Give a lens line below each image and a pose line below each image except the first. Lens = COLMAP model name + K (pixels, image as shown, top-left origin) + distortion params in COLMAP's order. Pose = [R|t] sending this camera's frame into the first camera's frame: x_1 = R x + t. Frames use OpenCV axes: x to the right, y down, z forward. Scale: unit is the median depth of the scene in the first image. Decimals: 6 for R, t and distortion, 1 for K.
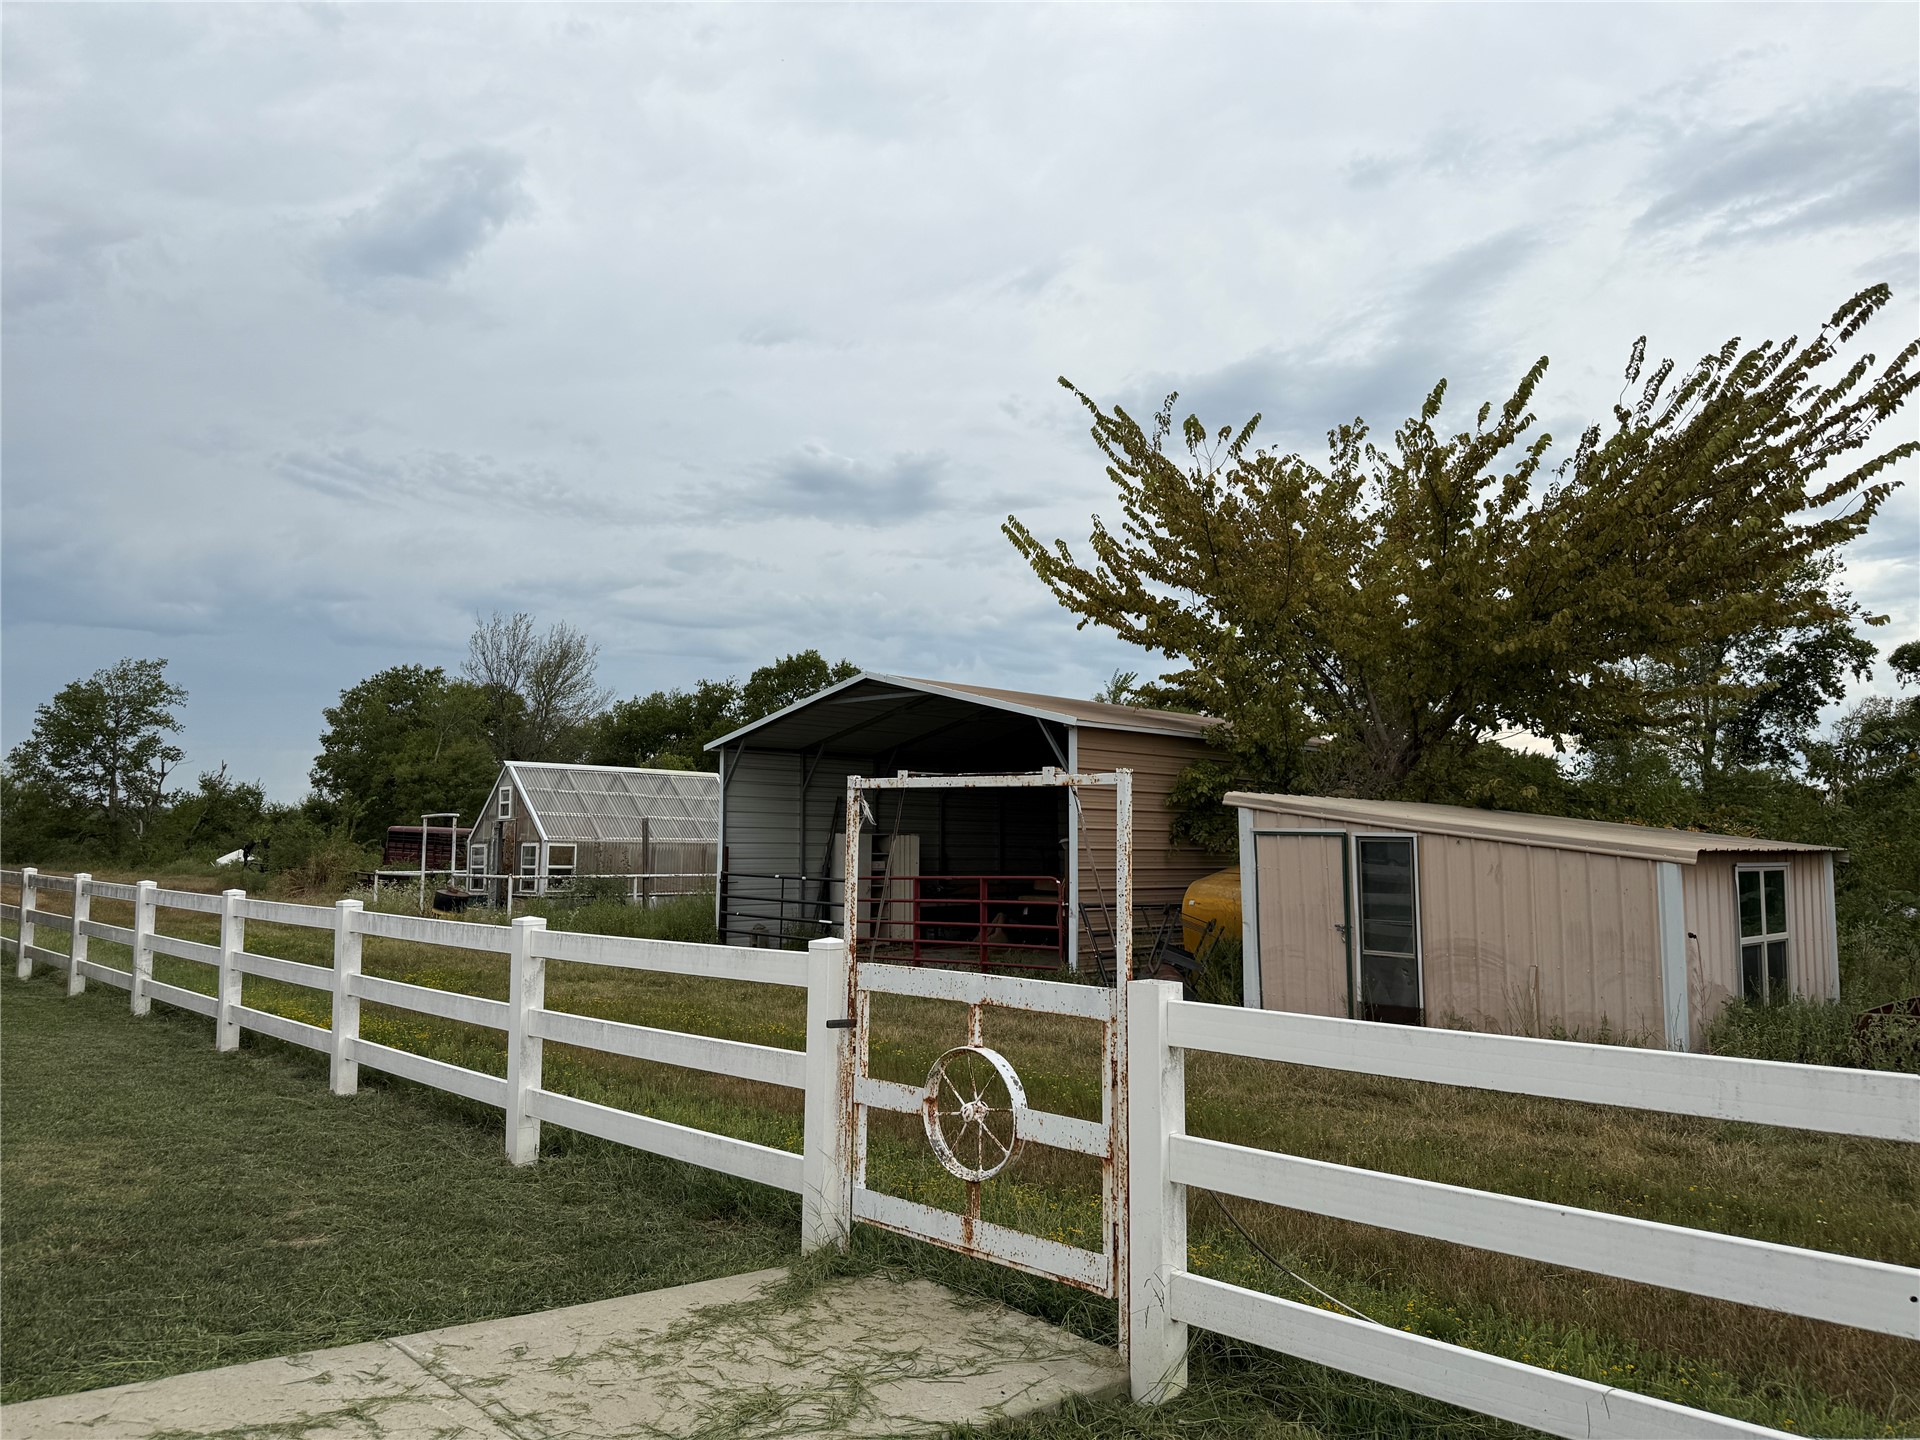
lens RADIAL K [[1278.2, 0, 879.6], [0, 1278.2, 731.8], [0, 0, 1]] dist [0.056920, -0.076928]
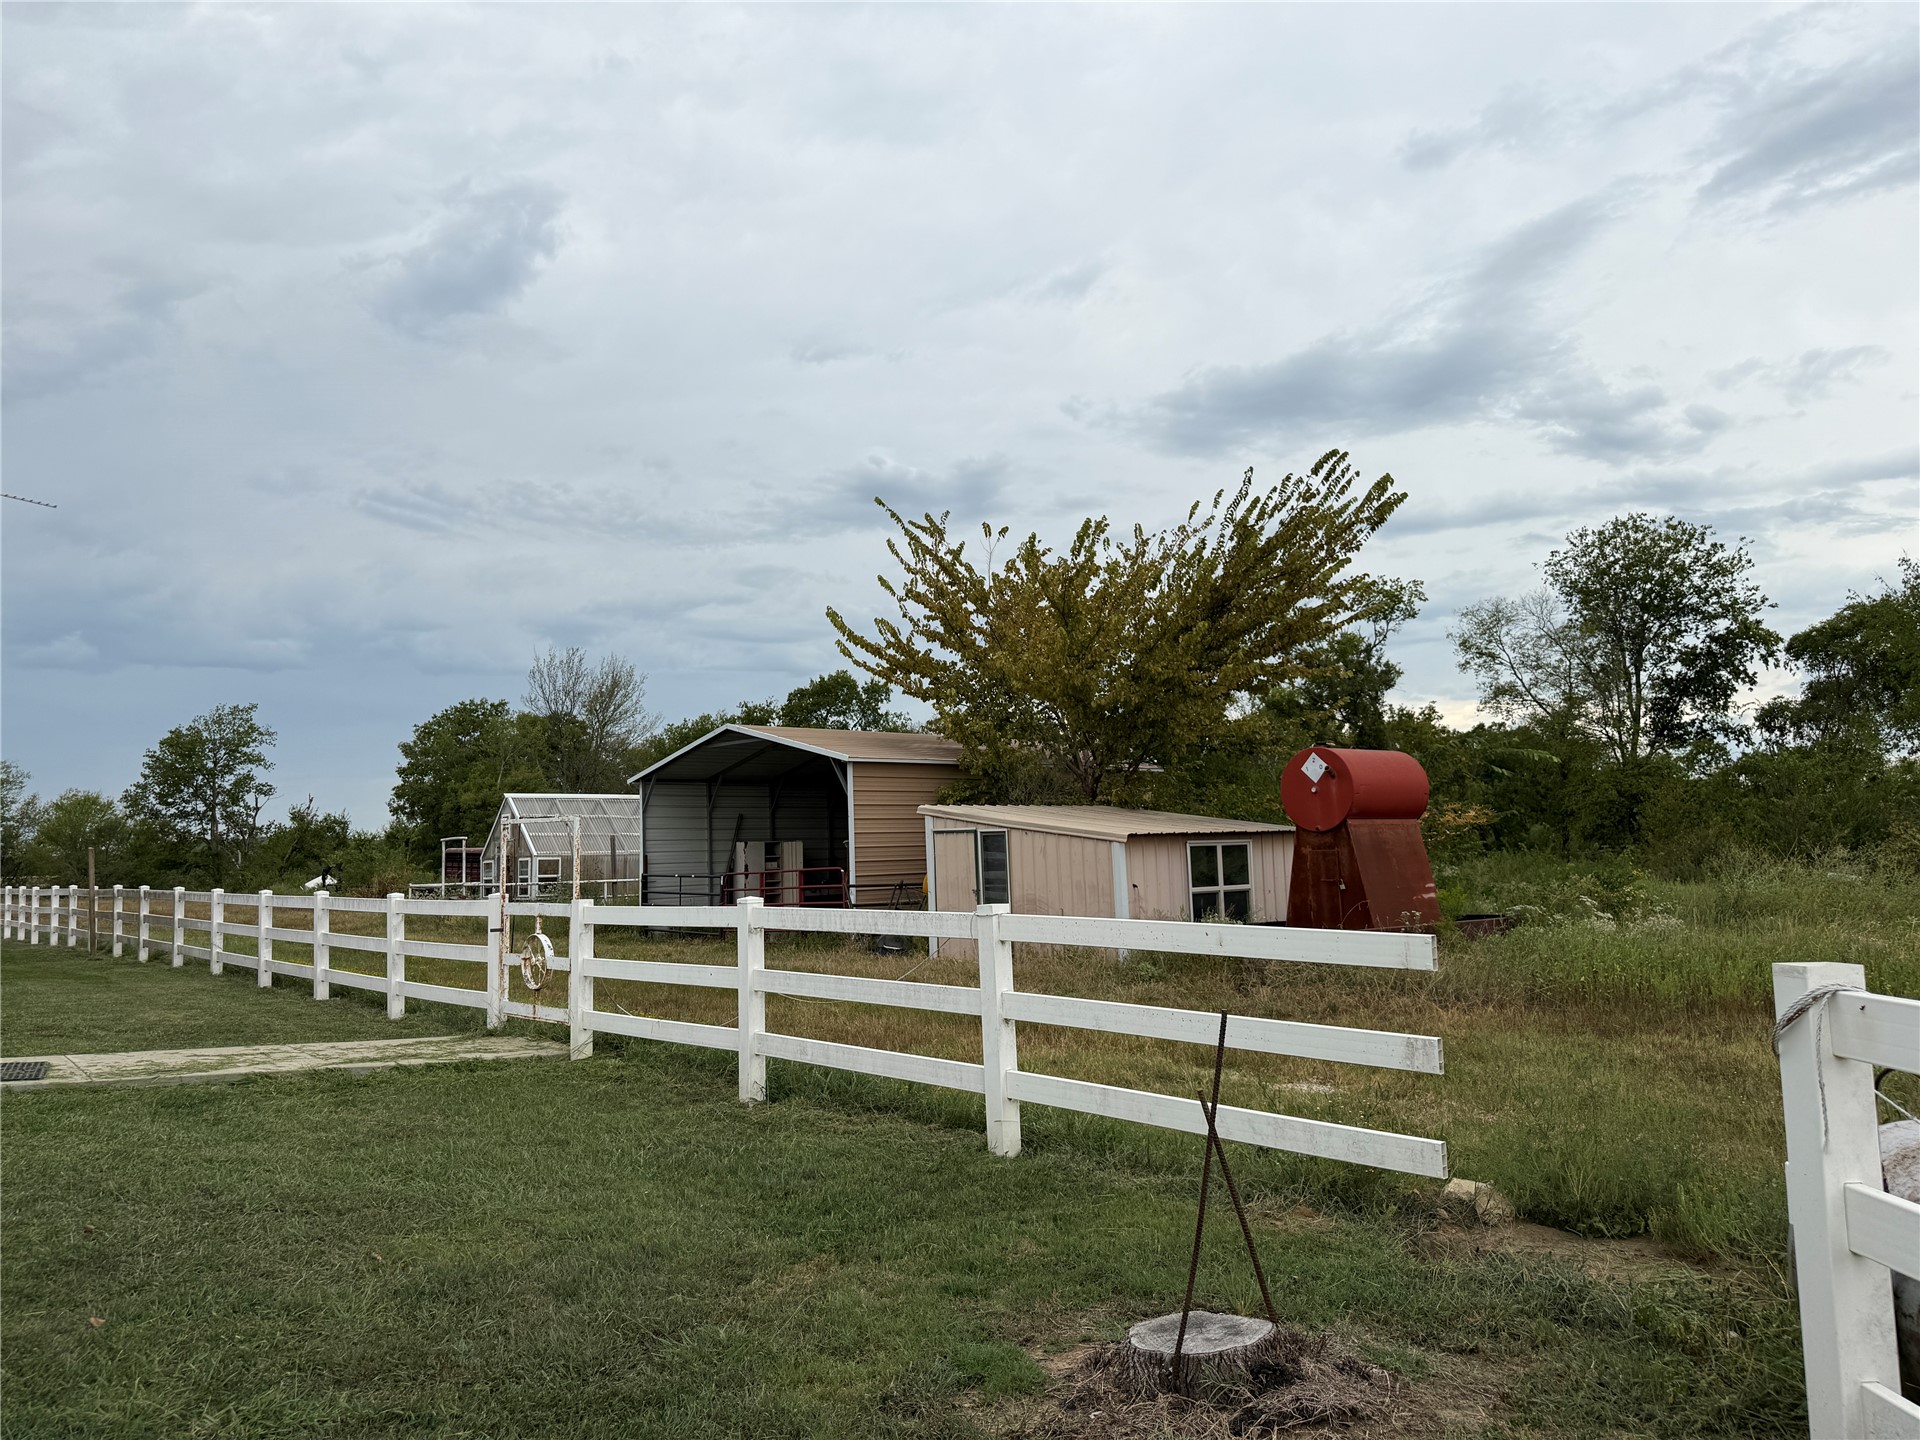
lens RADIAL K [[1378.3, 0, 960.0], [0, 1378.3, 720.0], [0, 0, 1]] dist [0.048075, -0.080938]
pose [[0.998152, -0.039288, -0.046357, 0.099855], [0.038960, 0.999209, -0.007968, -0.009618], [0.046633, 0.006148, 0.998893, -0.153196]]
